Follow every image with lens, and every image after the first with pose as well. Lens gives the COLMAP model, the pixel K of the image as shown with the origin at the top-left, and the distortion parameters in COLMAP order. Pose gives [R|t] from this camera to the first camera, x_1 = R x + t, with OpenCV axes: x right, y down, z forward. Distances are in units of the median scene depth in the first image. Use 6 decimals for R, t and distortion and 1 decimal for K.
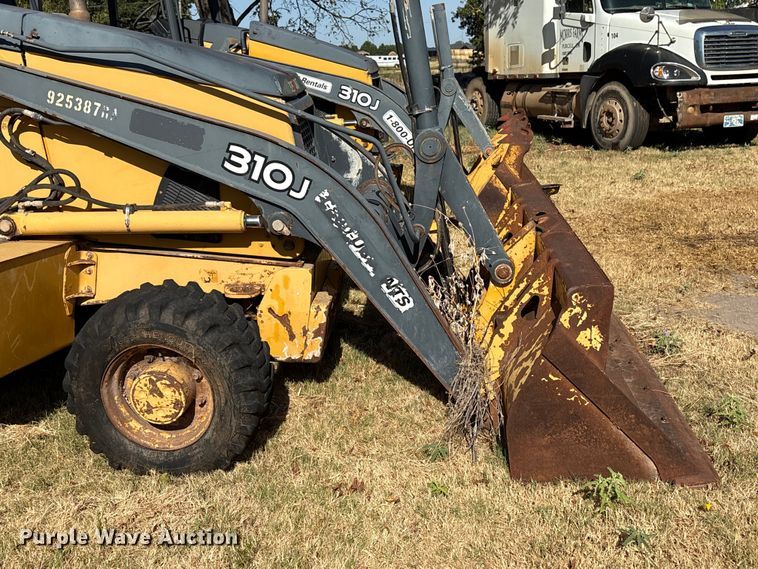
lens RADIAL K [[842.2, 0, 378.5], [0, 842.2, 282.3], [0, 0, 1]] dist [0.035855, 0.000000]
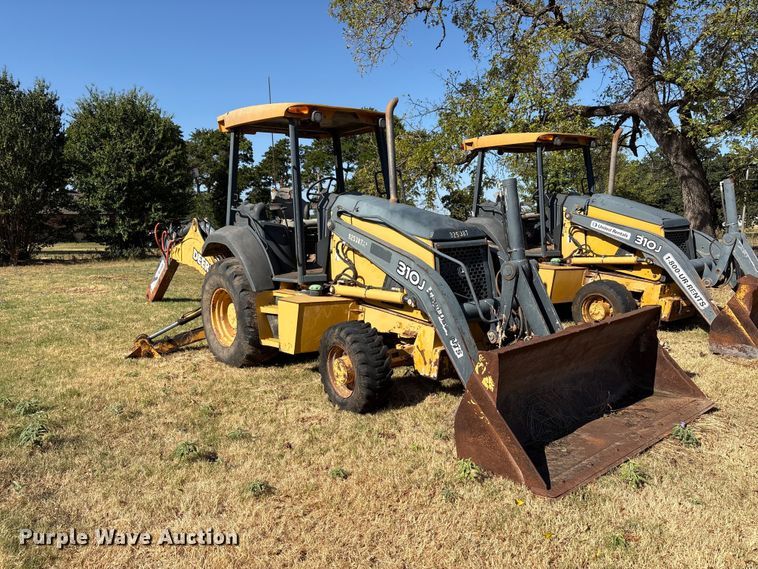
lens RADIAL K [[575.3, 0, 381.5], [0, 575.3, 278.9], [0, 0, 1]] dist [0.050490, -0.056575]
pose [[0.685959, 0.085477, -0.722602, 0.756689], [-0.187696, 0.980254, -0.062223, -0.022145], [0.703015, 0.178312, 0.688458, 0.004610]]
